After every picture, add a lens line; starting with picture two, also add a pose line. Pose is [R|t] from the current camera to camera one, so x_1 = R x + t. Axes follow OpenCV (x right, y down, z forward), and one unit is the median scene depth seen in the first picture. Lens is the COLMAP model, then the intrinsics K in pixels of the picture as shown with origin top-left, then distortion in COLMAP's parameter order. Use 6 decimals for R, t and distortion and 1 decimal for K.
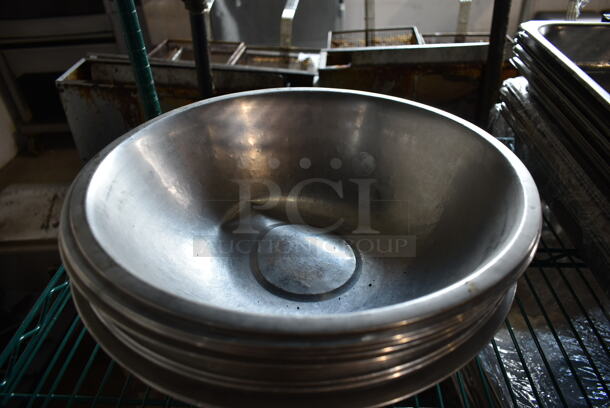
lens RADIAL K [[468.7, 0, 305.0], [0, 468.7, 204.0], [0, 0, 1]] dist [-0.008175, -0.003526]
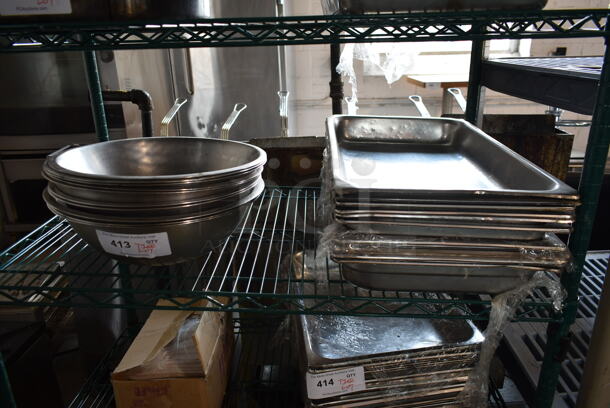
lens RADIAL K [[480.7, 0, 304.2], [0, 480.7, 211.8], [0, 0, 1]] dist [0.012699, 0.009150]
pose [[0.999569, 0.021393, 0.020102, 0.238713], [-0.015068, 0.961586, -0.274089, 0.300546], [-0.025193, 0.273668, 0.961494, -0.413986]]
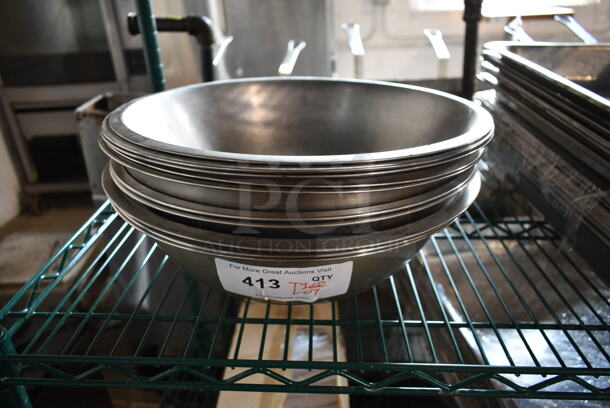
lens RADIAL K [[468.7, 0, 305.0], [0, 468.7, 204.0], [0, 0, 1]] dist [-0.008175, -0.003526]
pose [[0.999926, 0.003782, 0.011599, -0.001736], [-0.001653, 0.983963, -0.178366, 0.151358], [-0.012087, 0.178333, 0.983896, -0.057600]]
